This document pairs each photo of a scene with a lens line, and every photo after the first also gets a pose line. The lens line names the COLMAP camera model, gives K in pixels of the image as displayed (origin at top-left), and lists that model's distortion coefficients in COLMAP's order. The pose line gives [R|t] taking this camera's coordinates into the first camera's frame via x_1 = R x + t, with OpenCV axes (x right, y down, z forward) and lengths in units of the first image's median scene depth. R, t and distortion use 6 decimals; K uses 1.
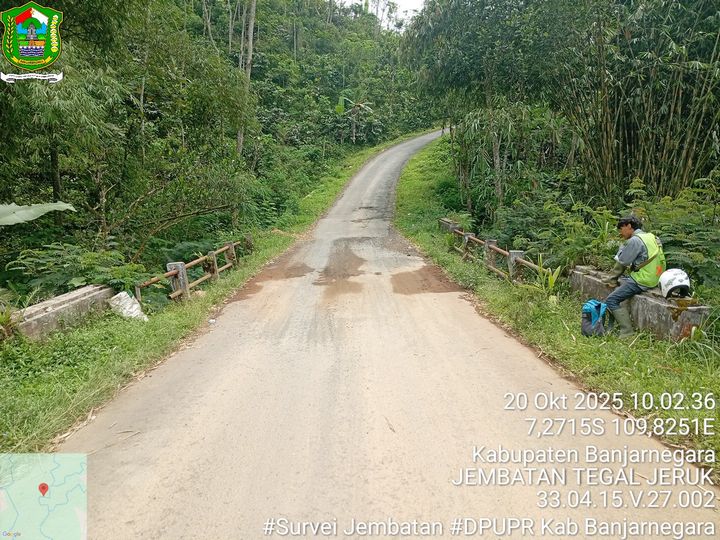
lens RADIAL K [[548.4, 0, 359.3], [0, 548.4, 268.5], [0, 0, 1]] dist [0.089551, -0.188021]
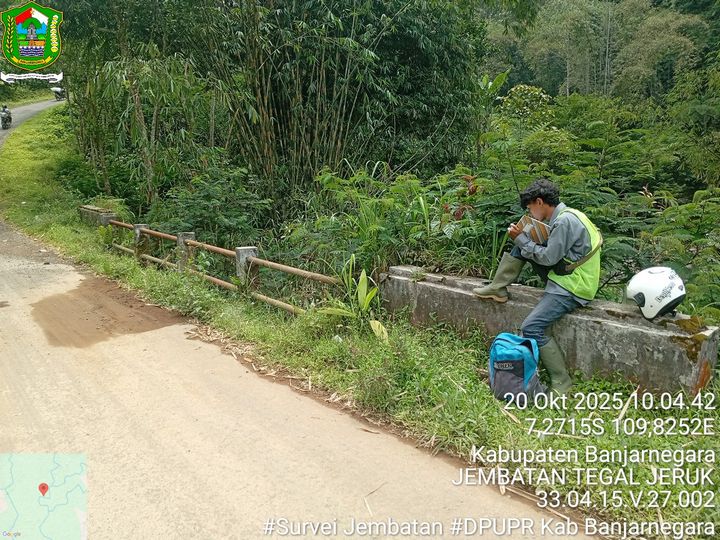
lens RADIAL K [[548.4, 0, 356.5], [0, 548.4, 273.4], [0, 0, 1]] dist [0.089551, -0.188021]
pose [[0.796011, -0.102048, 0.596618, -0.009774], [0.084224, 0.994770, 0.057777, -0.024449], [-0.599394, 0.004259, 0.800443, 0.342969]]
